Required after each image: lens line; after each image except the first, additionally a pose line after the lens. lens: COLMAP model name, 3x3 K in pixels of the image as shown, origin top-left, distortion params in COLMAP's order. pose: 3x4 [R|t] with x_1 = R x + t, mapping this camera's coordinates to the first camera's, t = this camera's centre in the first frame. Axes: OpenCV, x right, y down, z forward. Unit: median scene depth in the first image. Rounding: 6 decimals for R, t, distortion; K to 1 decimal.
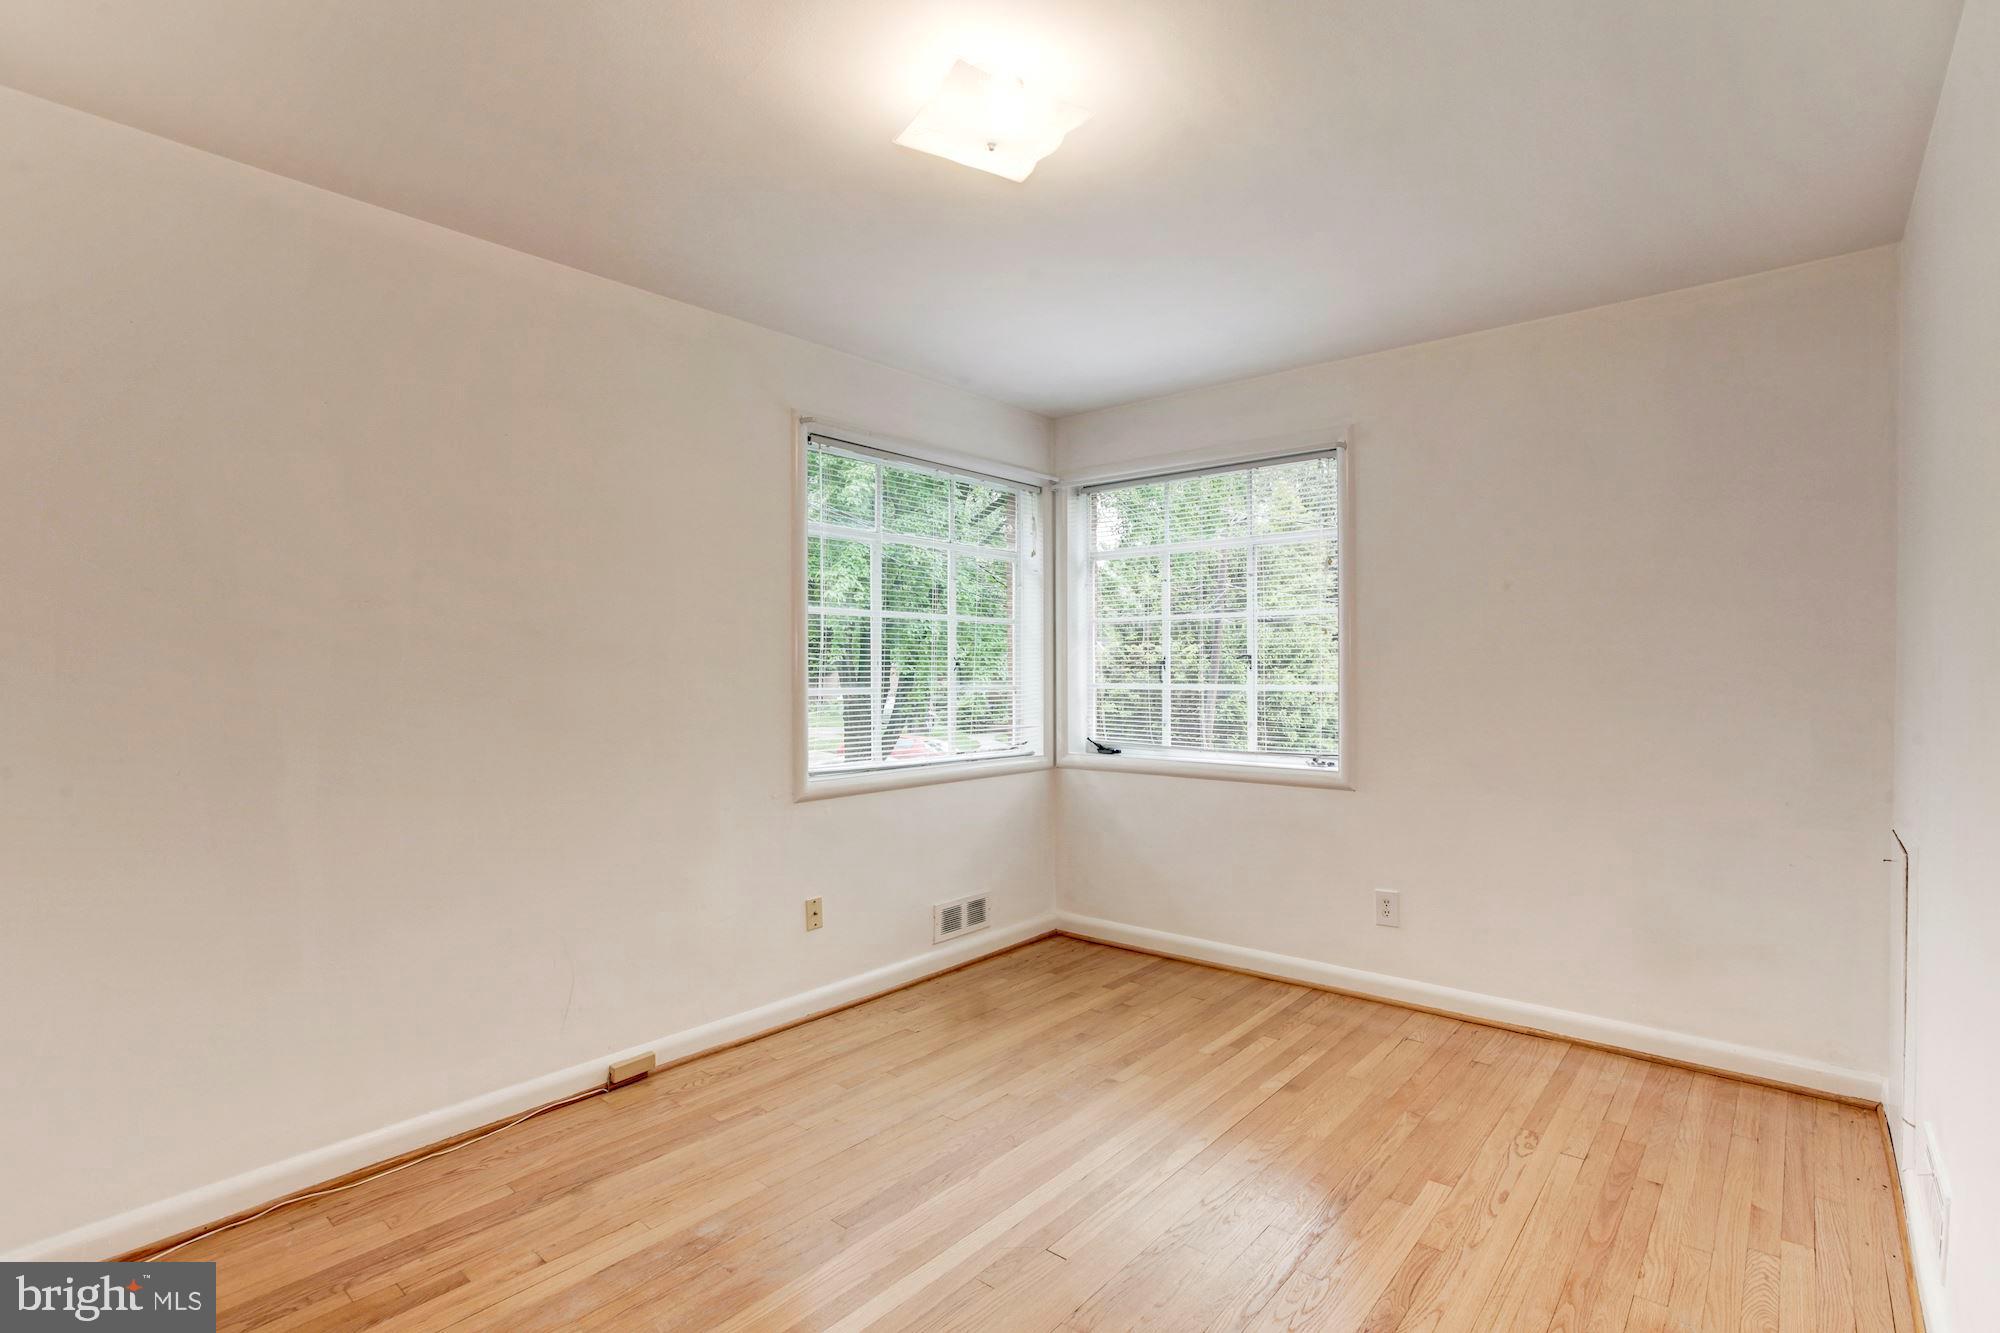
lens RADIAL K [[929.0, 0, 1028.0], [0, 929.0, 668.9], [0, 0, 1]] dist [-0.027637, 0.013870]
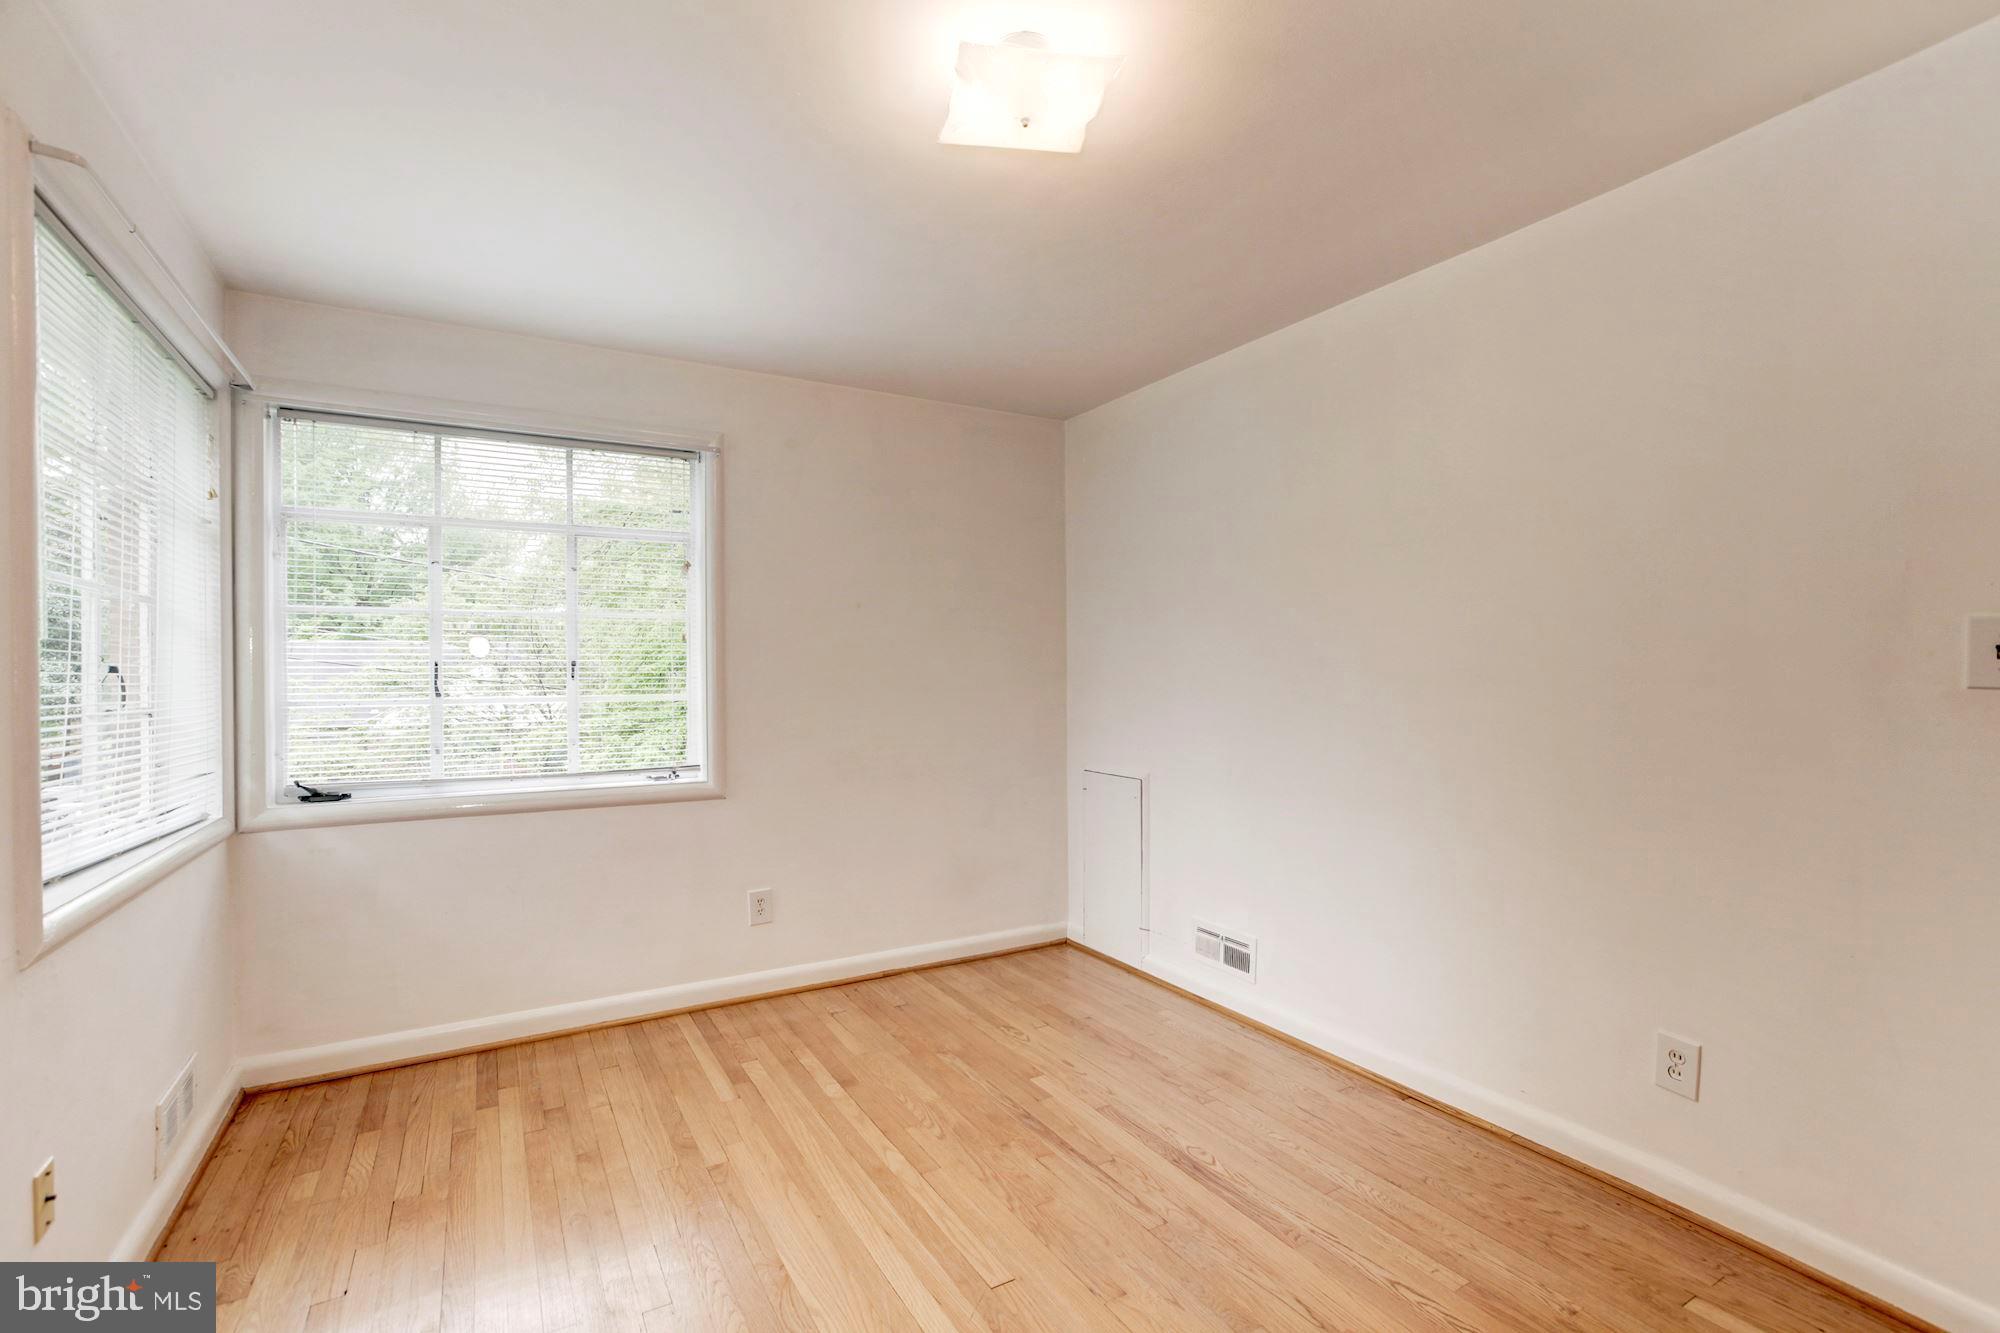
lens RADIAL K [[929.0, 0, 990.8], [0, 929.0, 674.9], [0, 0, 1]] dist [-0.027637, 0.013870]
pose [[0.350276, 0.003606, 0.936640, -0.498900], [0.007303, 0.999952, -0.006581, 0.006410], [-0.936618, 0.009146, 0.350232, 0.389209]]
